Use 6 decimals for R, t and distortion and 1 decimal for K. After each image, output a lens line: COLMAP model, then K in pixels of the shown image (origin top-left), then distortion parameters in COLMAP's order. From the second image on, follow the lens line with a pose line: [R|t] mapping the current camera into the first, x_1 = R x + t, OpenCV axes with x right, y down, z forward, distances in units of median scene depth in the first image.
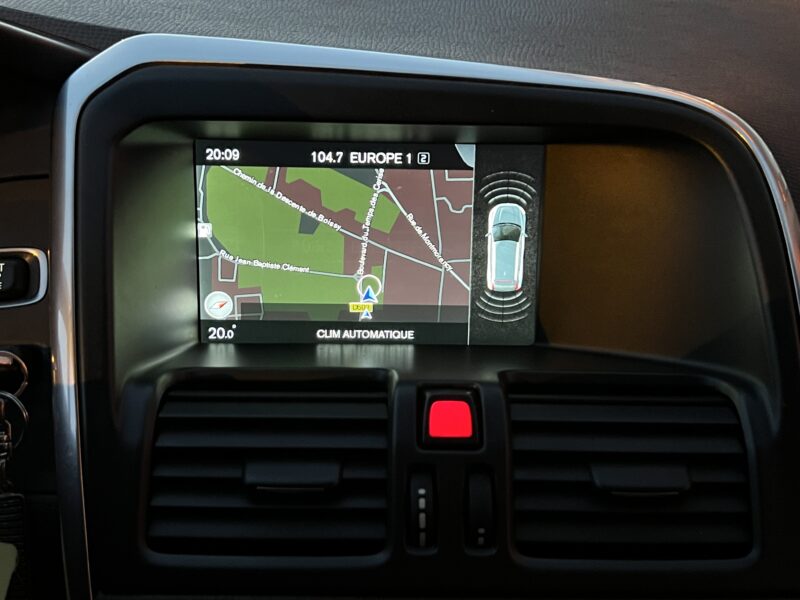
lens RADIAL K [[956.4, 0, 399.9], [0, 956.4, 304.1], [0, 0, 1]] dist [0.119080, 0.000000]
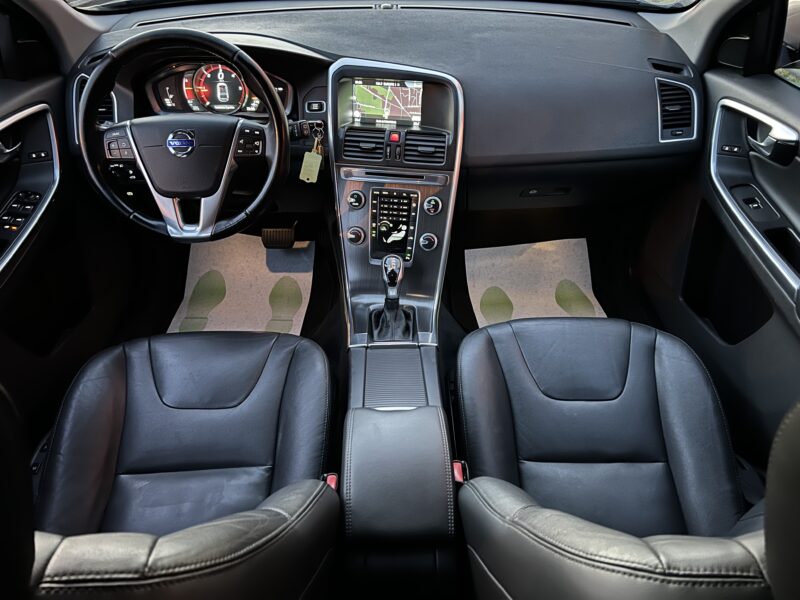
lens RADIAL K [[606.5, 0, 400.0], [0, 606.5, 307.5], [0, 0, 1]] dist [0.033786, -0.040679]
pose [[0.988772, 0.089332, -0.119790, 0.567220], [-0.048468, 0.950021, 0.308402, -0.033506], [0.141353, -0.299133, 0.943684, -2.545831]]
